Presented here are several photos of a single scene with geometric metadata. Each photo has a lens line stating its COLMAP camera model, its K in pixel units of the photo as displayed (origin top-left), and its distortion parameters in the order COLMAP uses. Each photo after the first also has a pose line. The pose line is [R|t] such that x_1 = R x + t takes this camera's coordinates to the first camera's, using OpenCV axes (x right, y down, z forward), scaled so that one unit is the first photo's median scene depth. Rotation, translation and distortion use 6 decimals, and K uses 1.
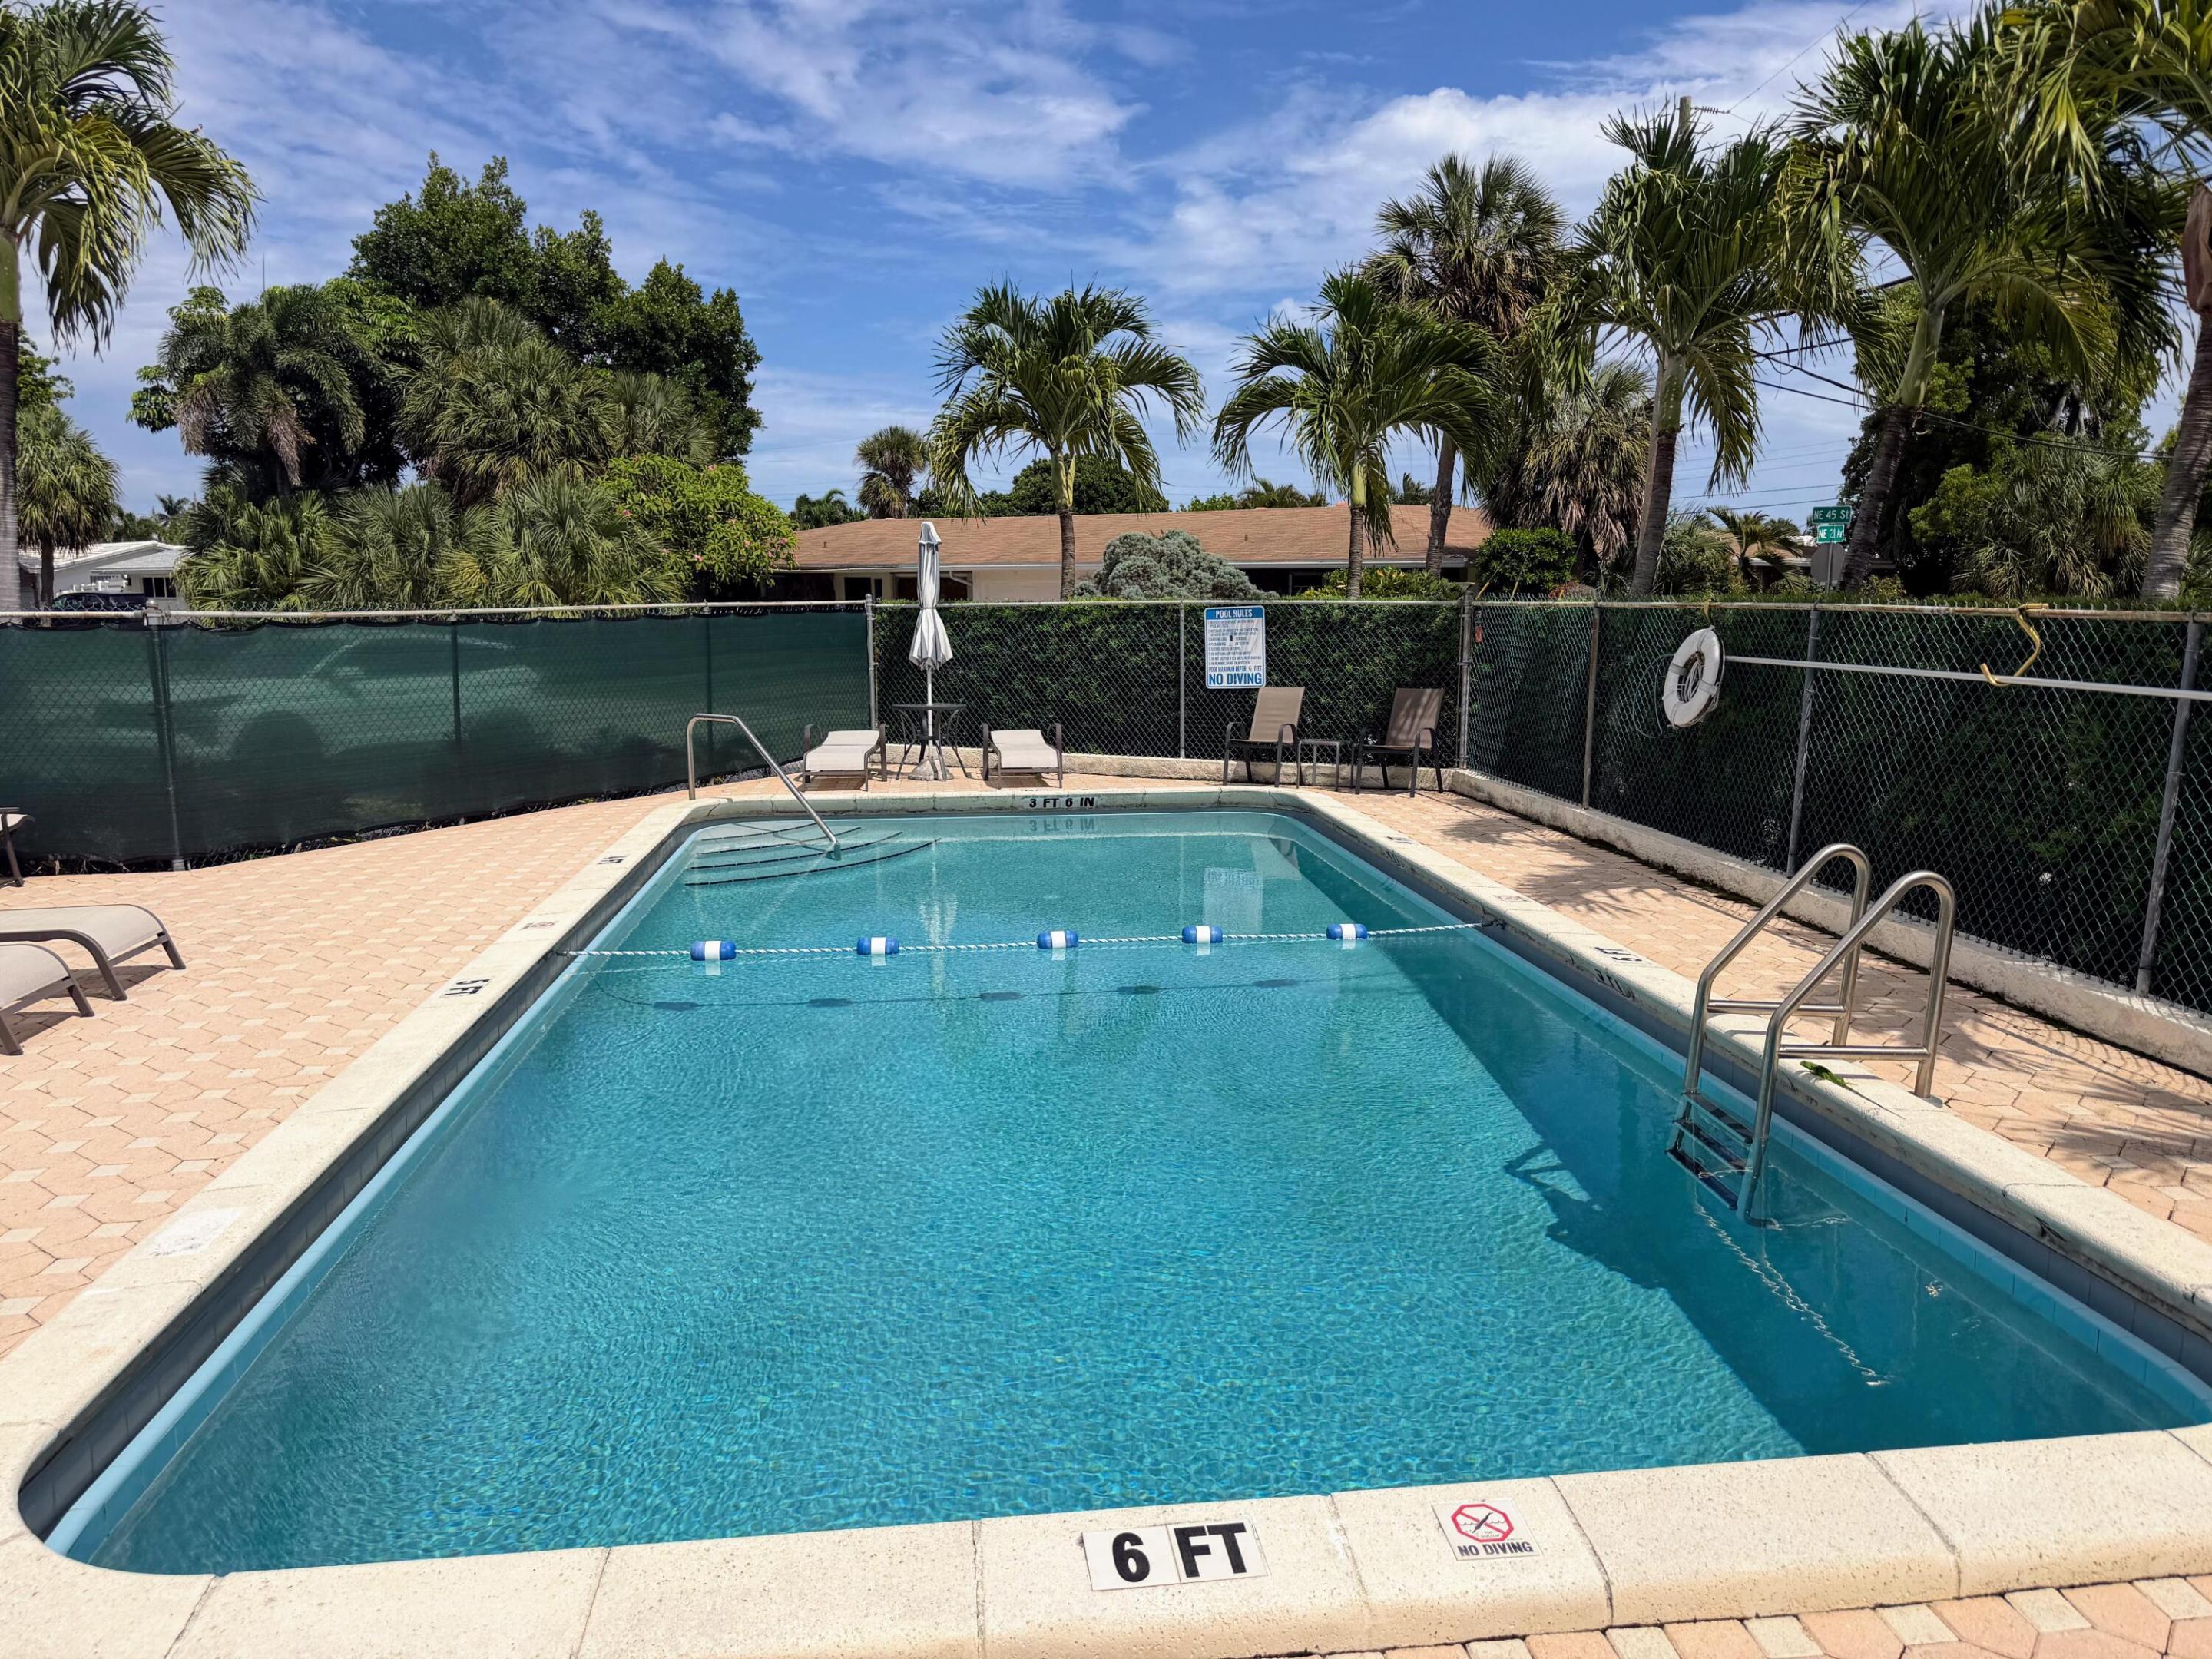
lens RADIAL K [[1526.7, 0, 1106.0], [0, 1526.7, 829.5], [0, 0, 1]] dist [0.024592, -0.001675]
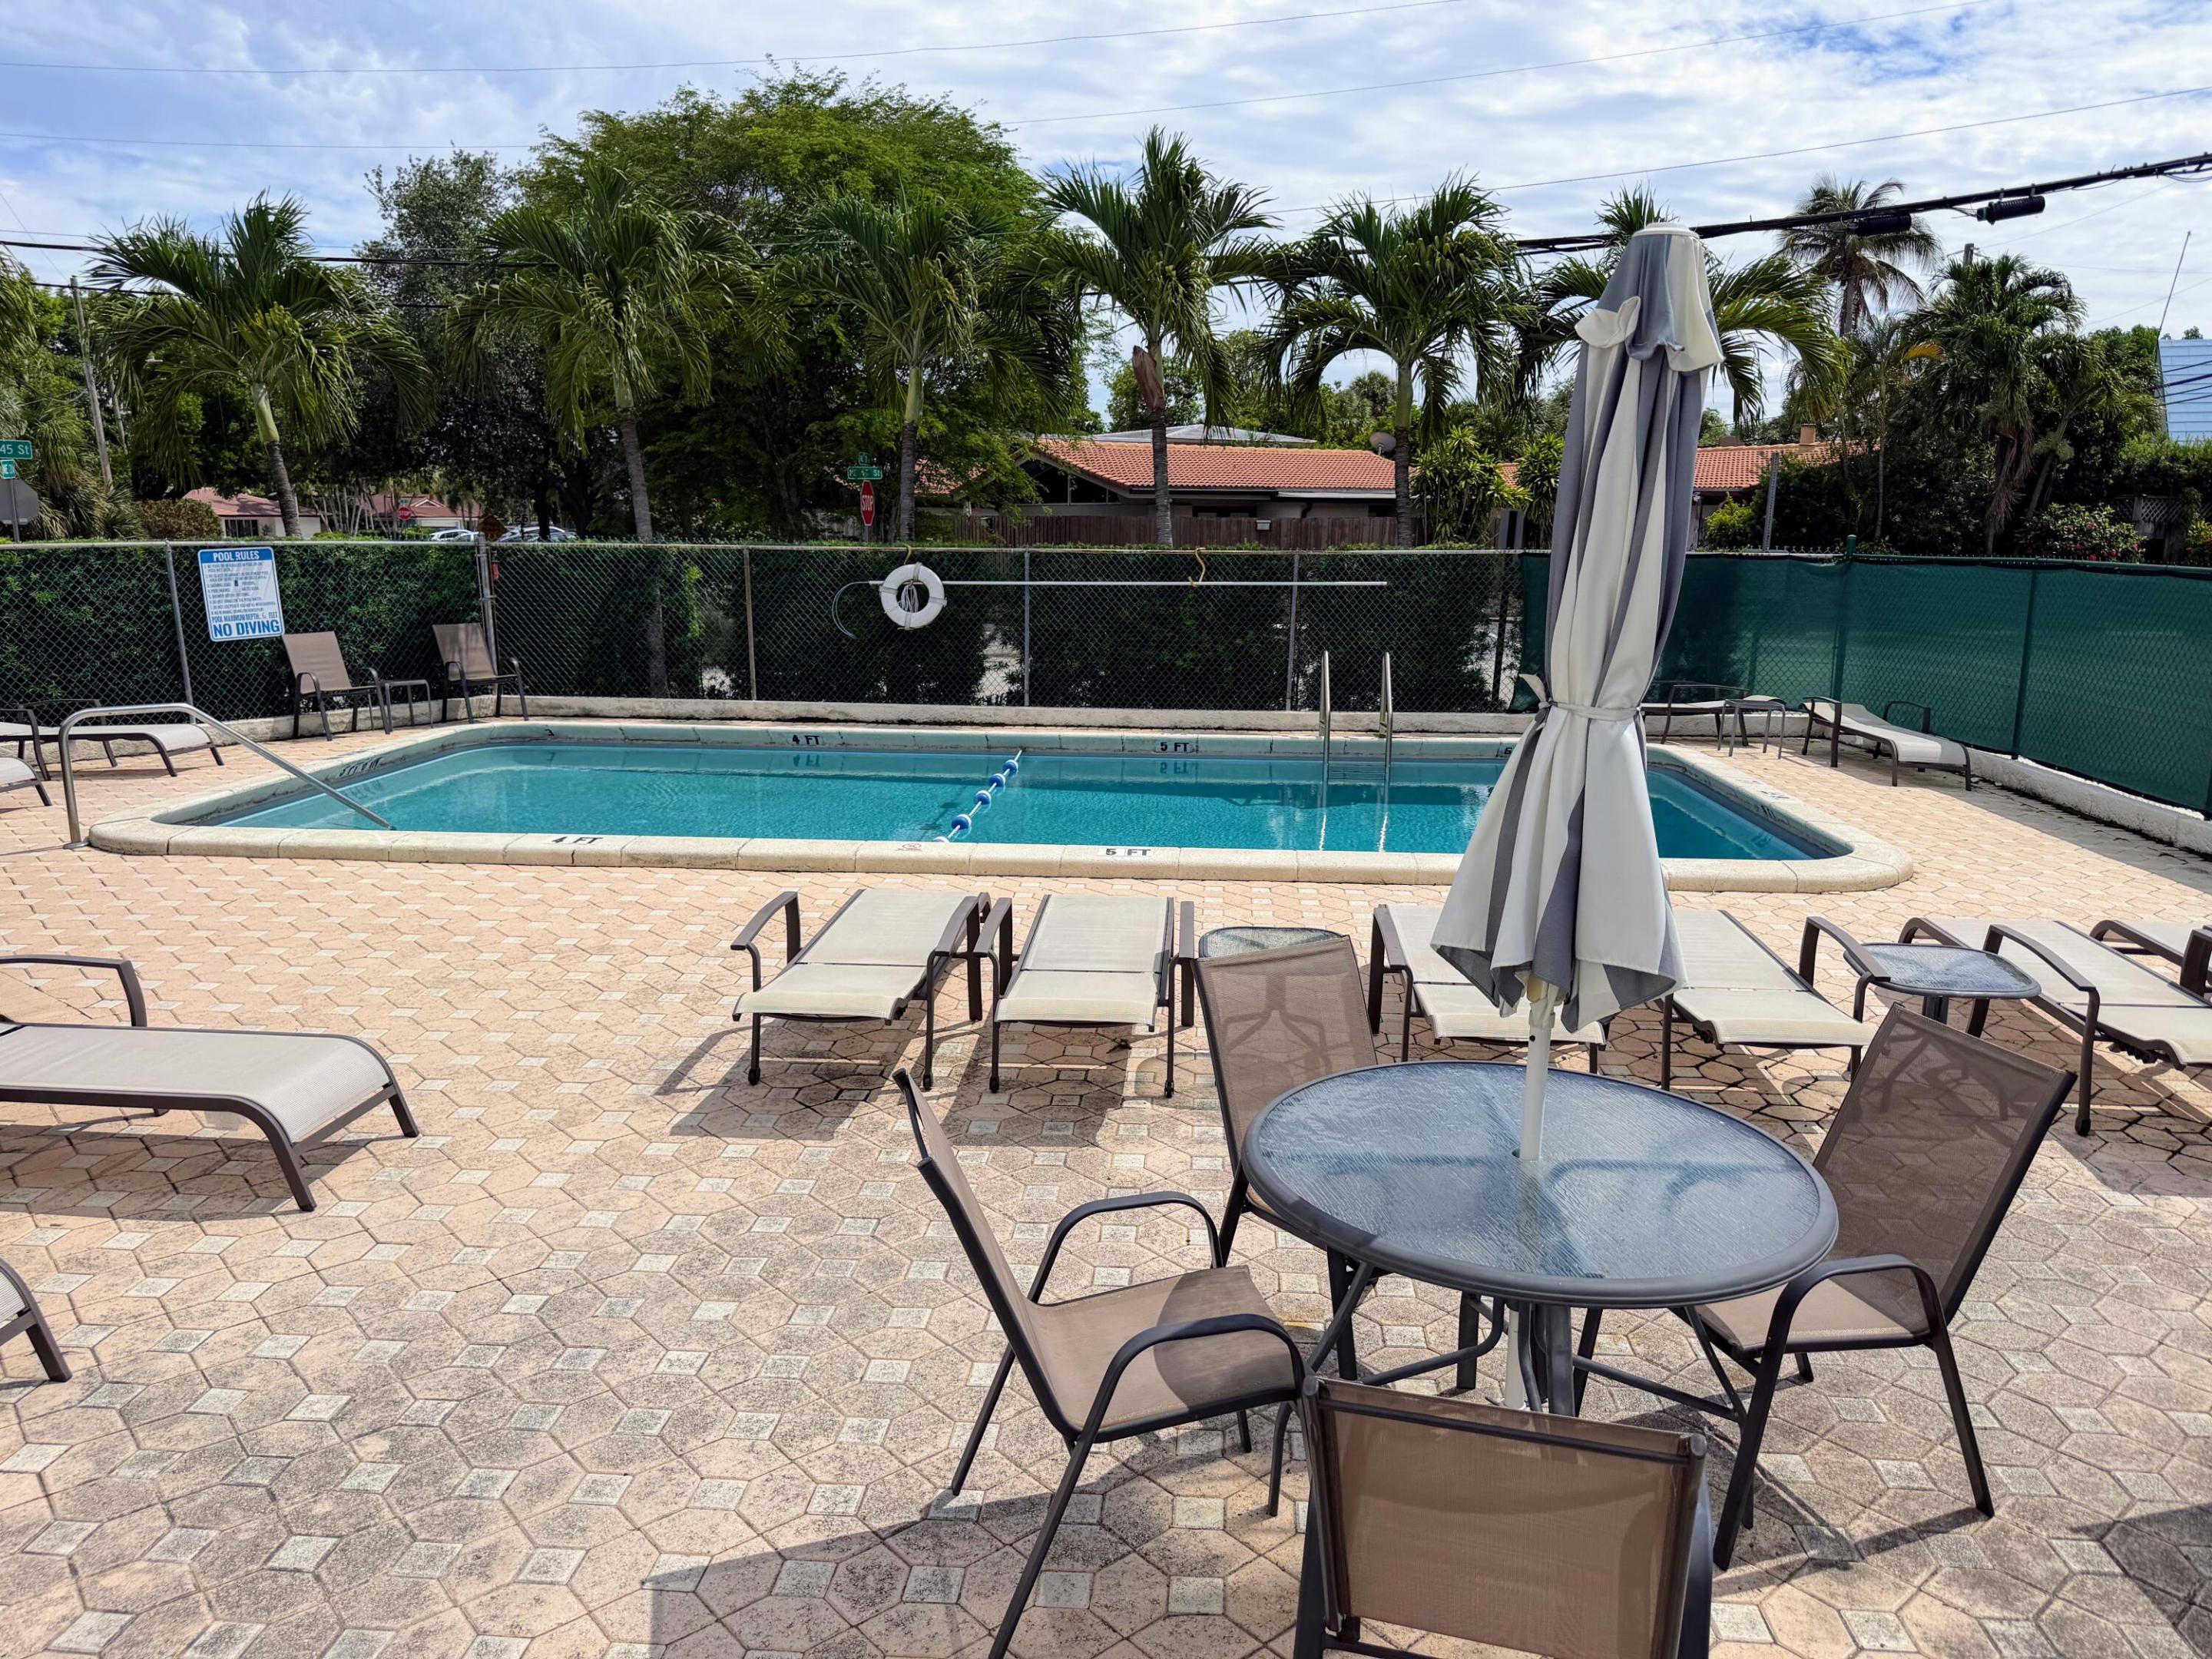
lens RADIAL K [[1526.7, 0, 1106.0], [0, 1526.7, 829.5], [0, 0, 1]] dist [0.024592, -0.001675]
pose [[0.172661, -0.197623, 0.964953, -0.740568], [0.139960, 0.974648, 0.174565, -0.071315], [-0.974987, 0.104914, 0.195943, 0.341722]]
